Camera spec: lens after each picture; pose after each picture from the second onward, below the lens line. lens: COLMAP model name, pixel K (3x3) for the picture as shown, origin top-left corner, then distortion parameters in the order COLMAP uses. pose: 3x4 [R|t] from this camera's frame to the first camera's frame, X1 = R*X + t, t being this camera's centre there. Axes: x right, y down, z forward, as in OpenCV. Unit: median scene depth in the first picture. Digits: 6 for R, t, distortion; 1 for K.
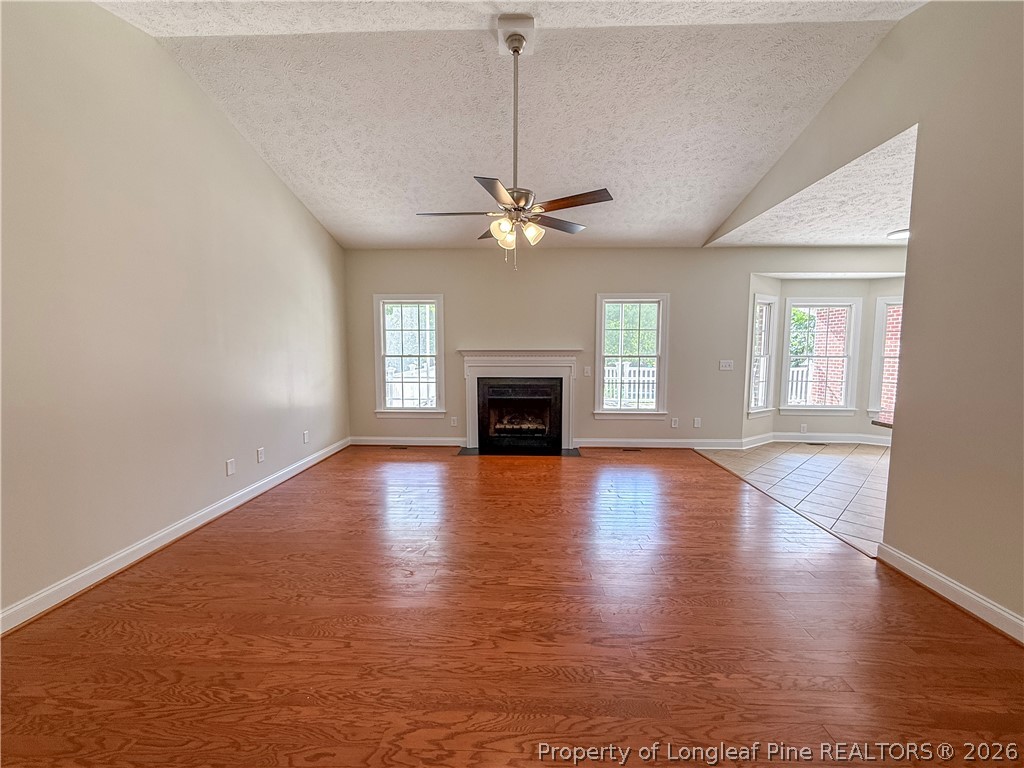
lens RADIAL K [[408.8, 0, 510.1], [0, 408.8, 385.1], [0, 0, 1]] dist [-0.000599, 0.000187]
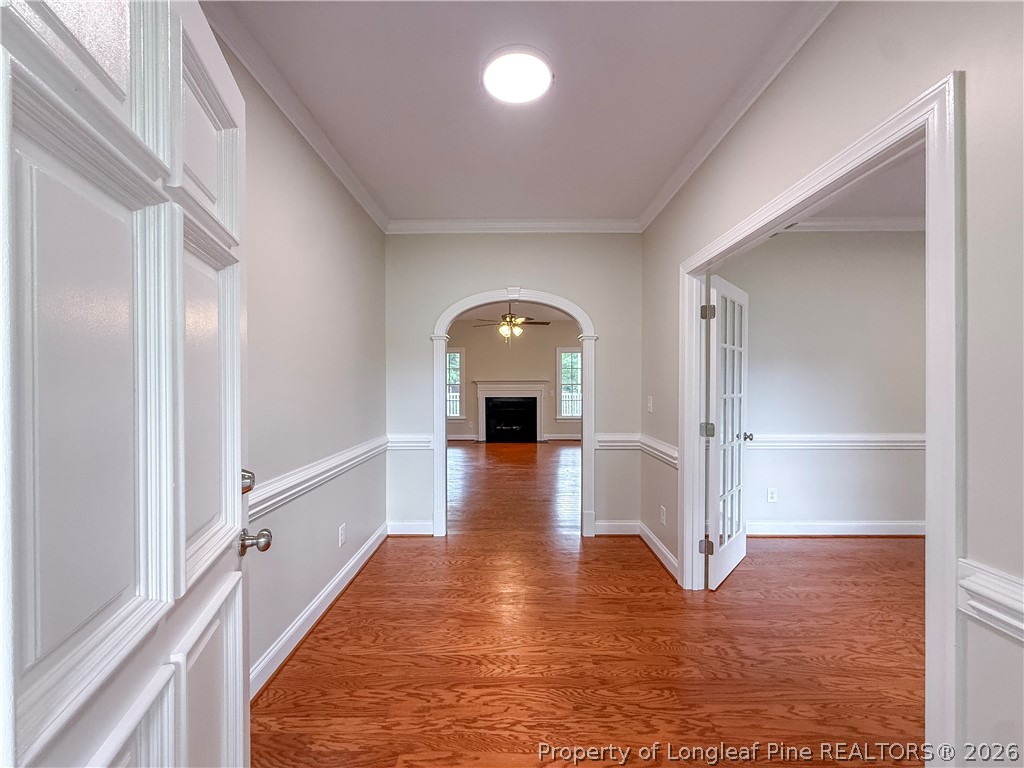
lens RADIAL K [[408.8, 0, 510.1], [0, 408.8, 385.1], [0, 0, 1]] dist [-0.000599, 0.000187]
pose [[0.999561, -0.004910, 0.029229, -0.027557], [0.007143, 0.997021, -0.076793, 0.058092], [-0.028765, 0.076969, 0.996619, -0.647654]]
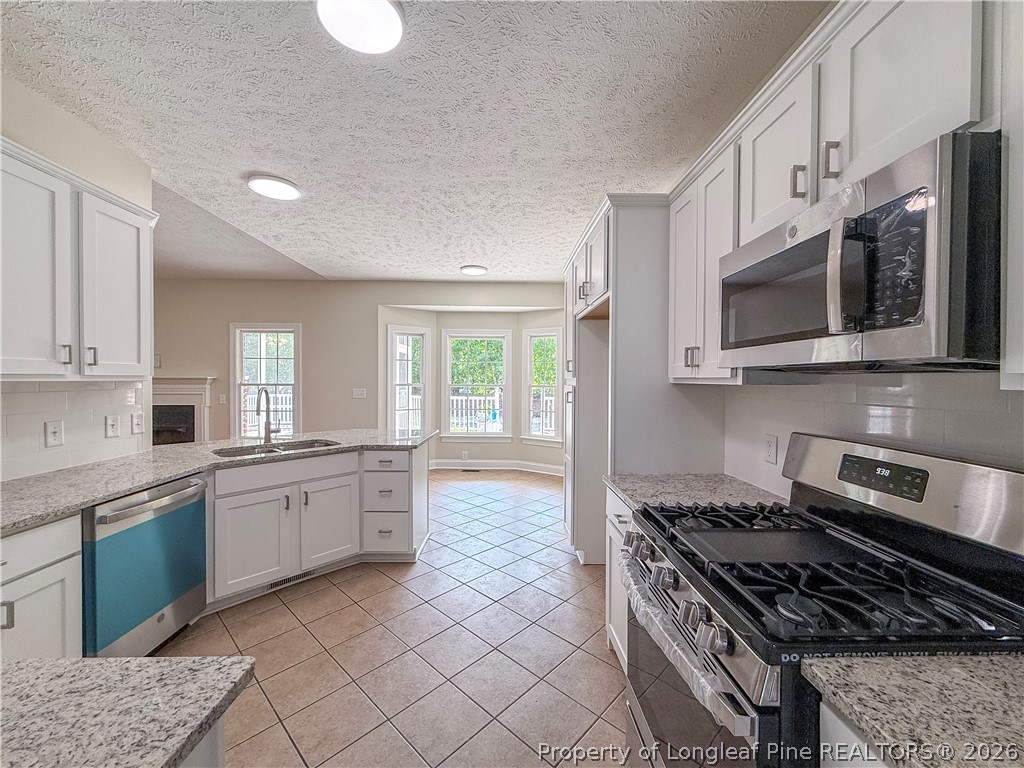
lens RADIAL K [[408.8, 0, 510.1], [0, 408.8, 385.1], [0, 0, 1]] dist [-0.000599, 0.000187]
pose [[0.998468, 0.002364, 0.055280, 0.834749], [0.001595, 0.997441, -0.071470, 0.004428], [-0.055308, 0.071449, 0.995910, -0.041528]]
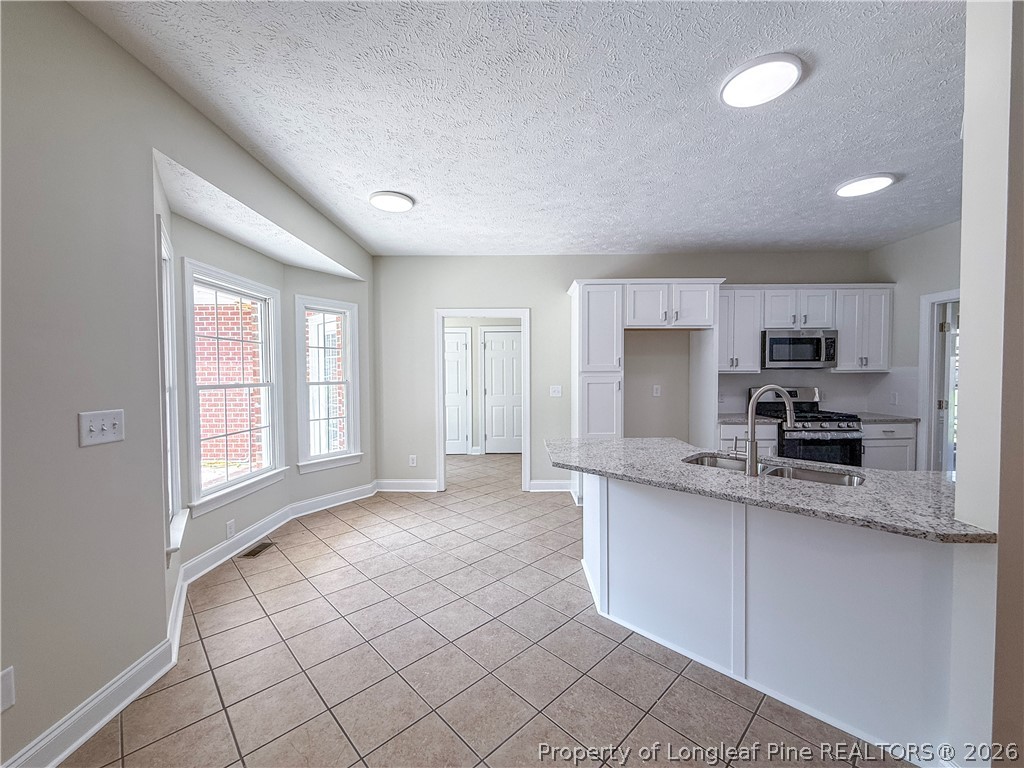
lens RADIAL K [[408.8, 0, 510.1], [0, 408.8, 385.1], [0, 0, 1]] dist [-0.000599, 0.000187]
pose [[-0.021786, -0.031533, 0.999265, 0.229388], [0.090110, 0.995372, 0.033375, -0.059810], [-0.995693, 0.090771, -0.018844, 0.699195]]
